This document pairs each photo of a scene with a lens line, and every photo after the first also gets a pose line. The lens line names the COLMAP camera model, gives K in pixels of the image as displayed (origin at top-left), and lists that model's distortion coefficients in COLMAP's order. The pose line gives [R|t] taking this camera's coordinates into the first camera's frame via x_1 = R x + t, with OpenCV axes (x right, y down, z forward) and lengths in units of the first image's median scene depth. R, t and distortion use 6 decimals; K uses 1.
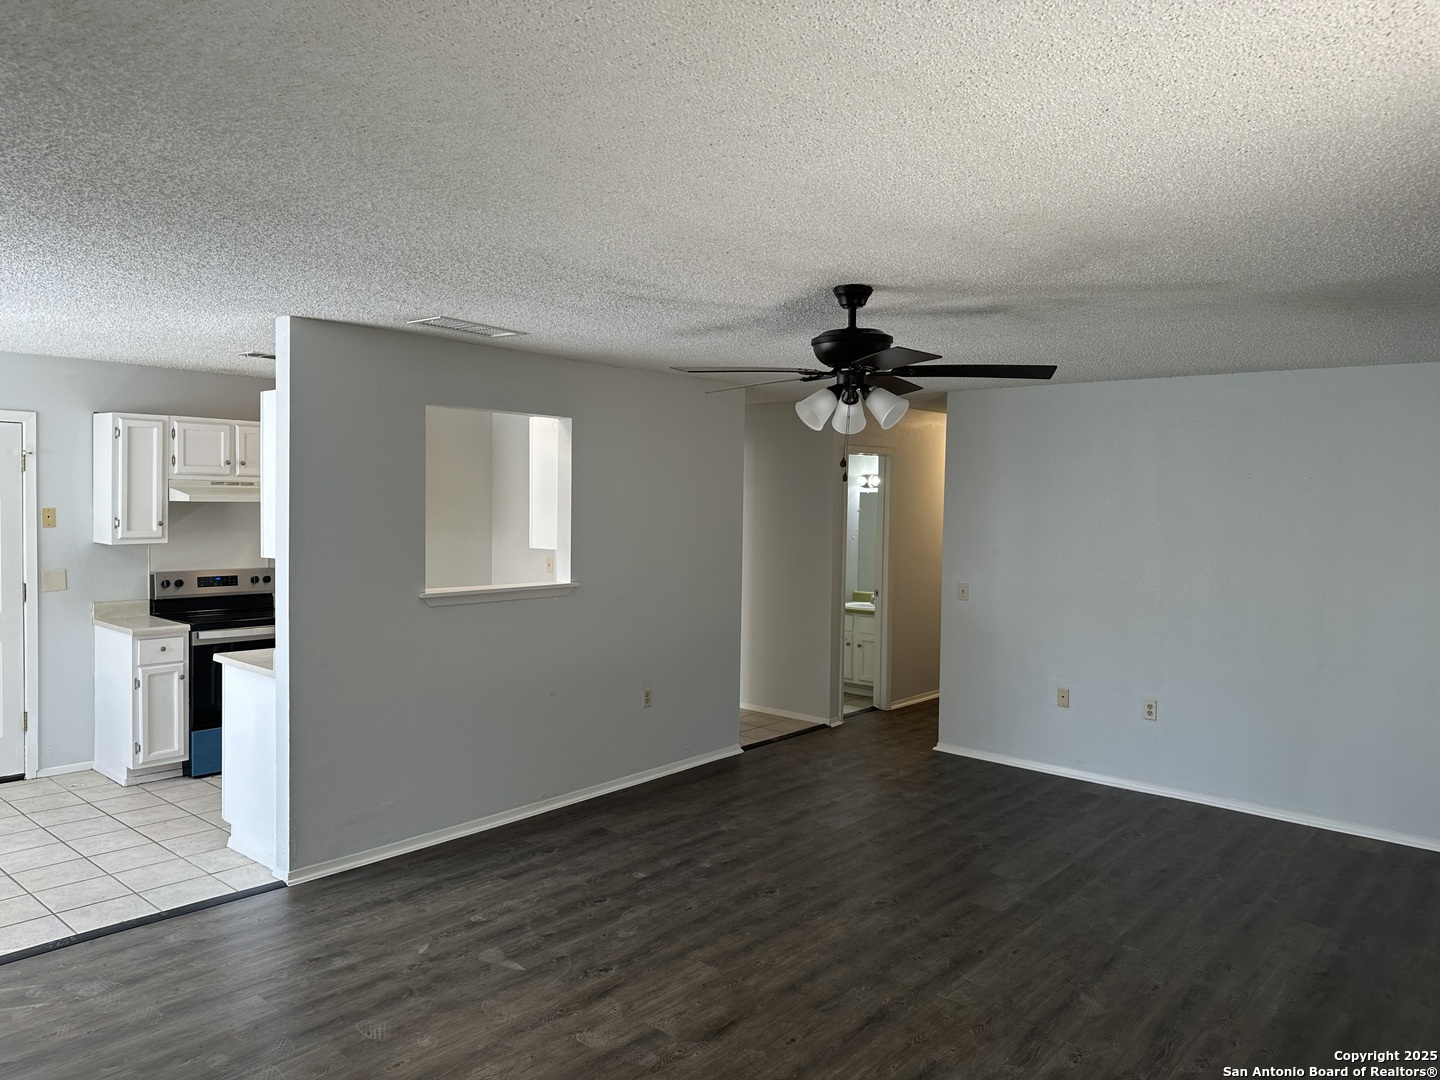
lens RADIAL K [[1034.5, 0, 741.2], [0, 1034.5, 547.1], [0, 0, 1]] dist [0.108154, -0.195775]
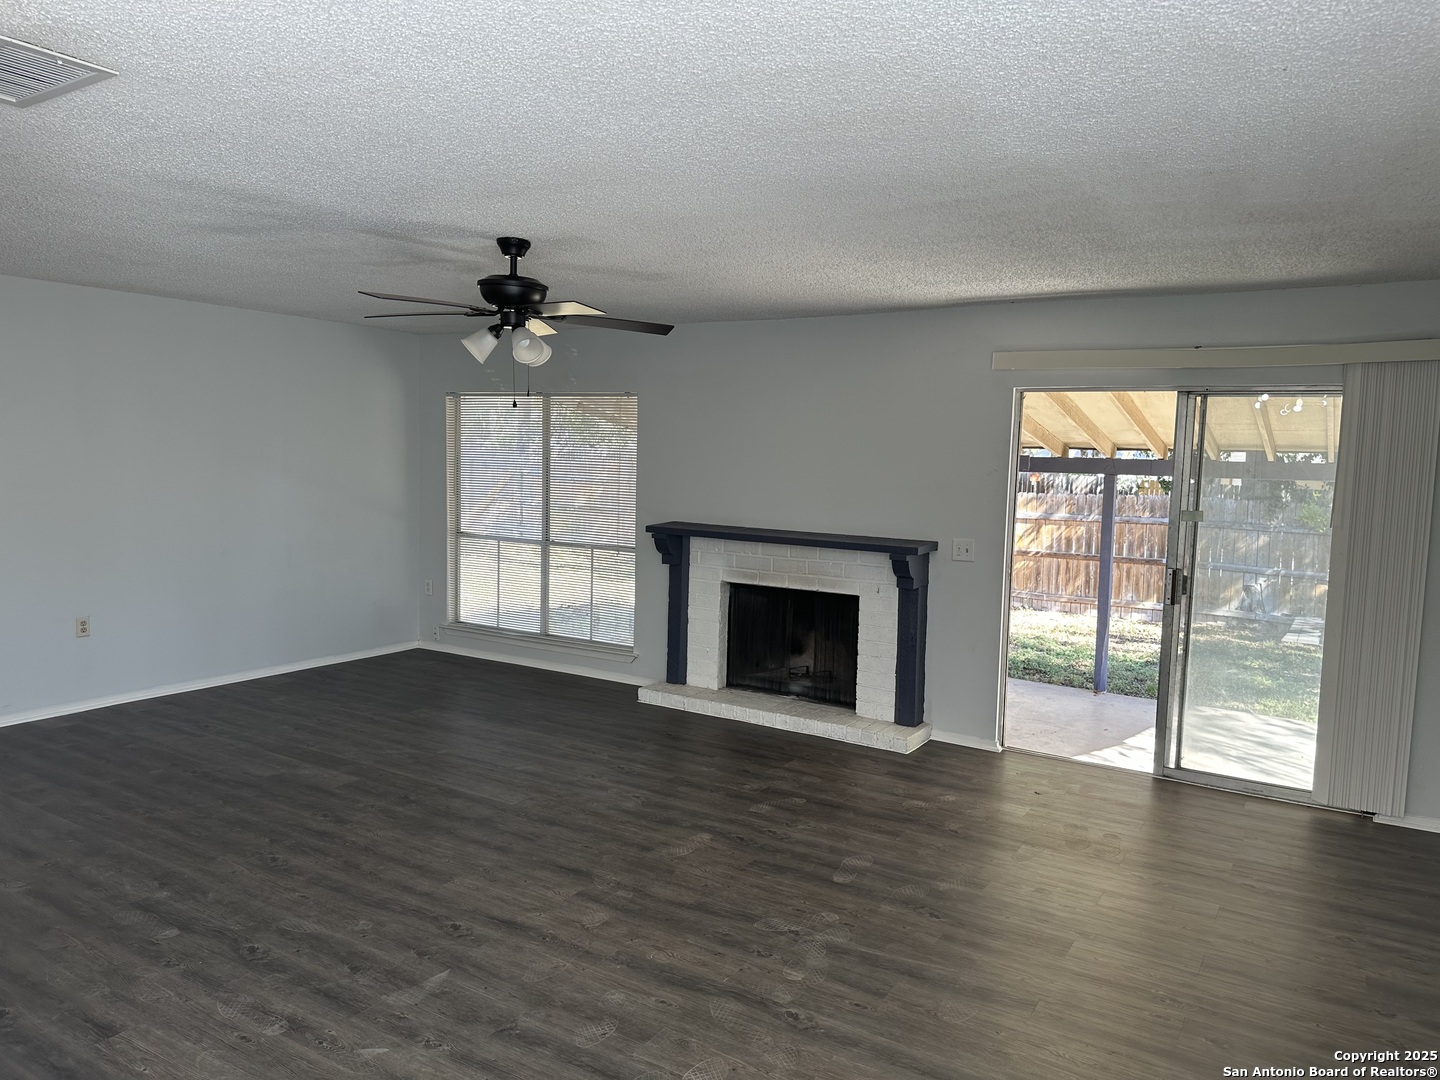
lens RADIAL K [[990.2, 0, 729.6], [0, 990.2, 539.6], [0, 0, 1]] dist [0.057690, -0.056799]
pose [[-0.148878, -0.112561, 0.982428, -0.929677], [0.022217, 0.992869, 0.117124, -0.033288], [-0.988606, 0.039264, -0.145316, 0.815447]]
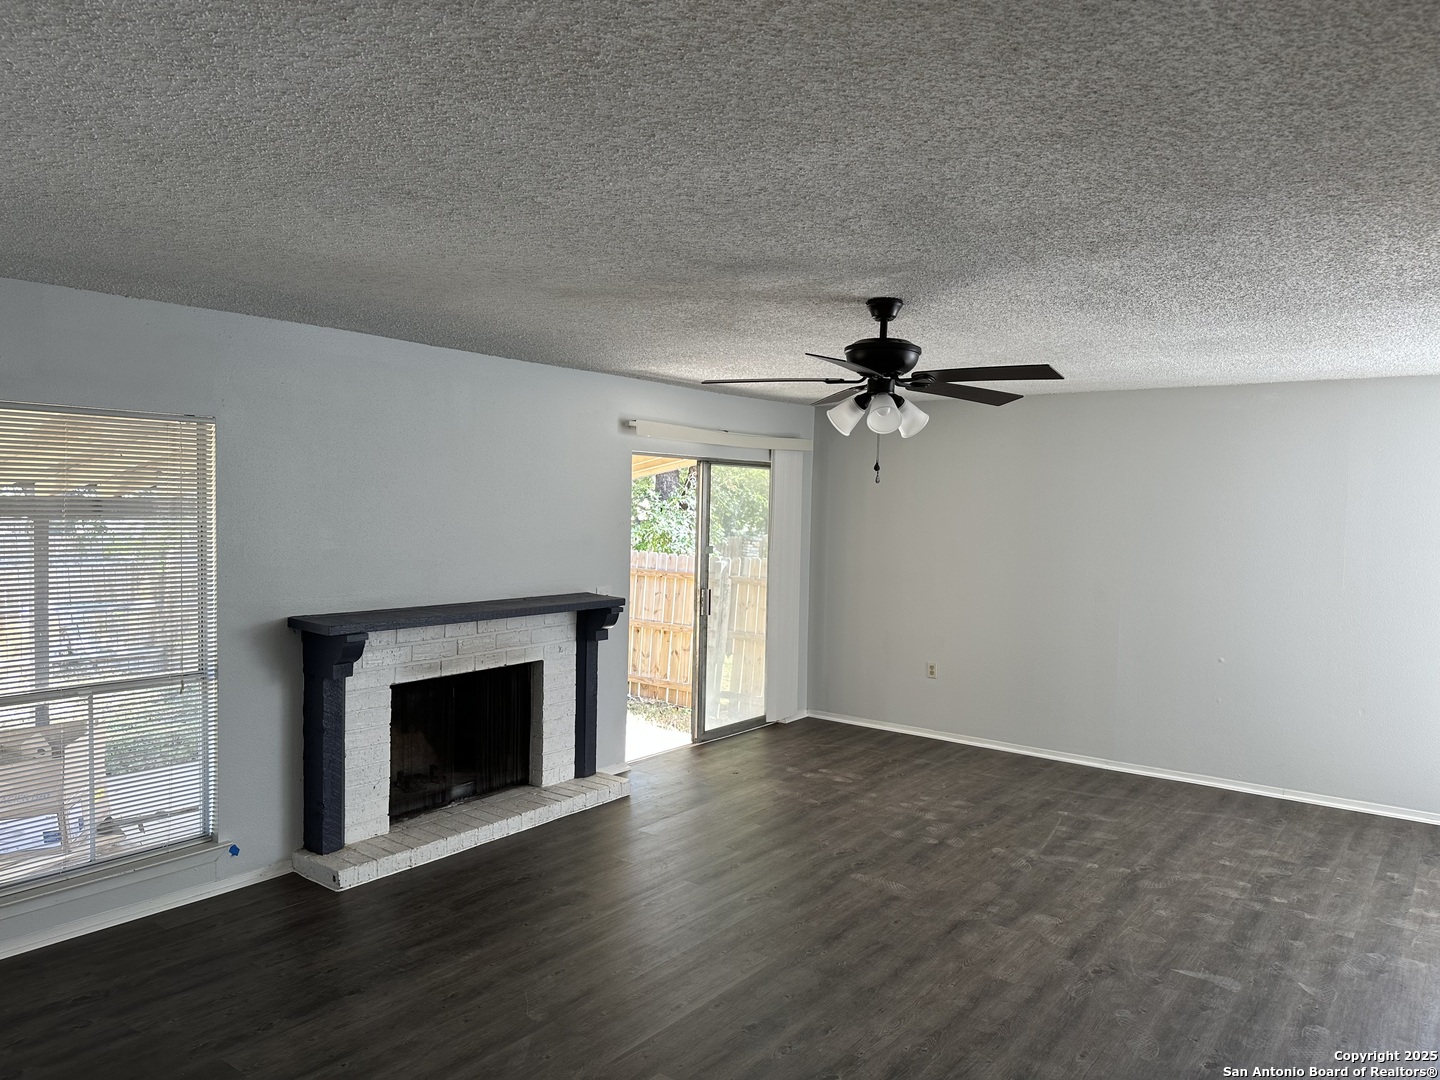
lens RADIAL K [[990.2, 0, 729.6], [0, 990.2, 539.6], [0, 0, 1]] dist [0.057690, -0.056799]
pose [[-0.998539, -0.037817, -0.038595, 0.262943], [-0.041342, 0.994615, 0.095036, -0.086829], [0.034794, 0.096492, -0.994725, 1.787414]]
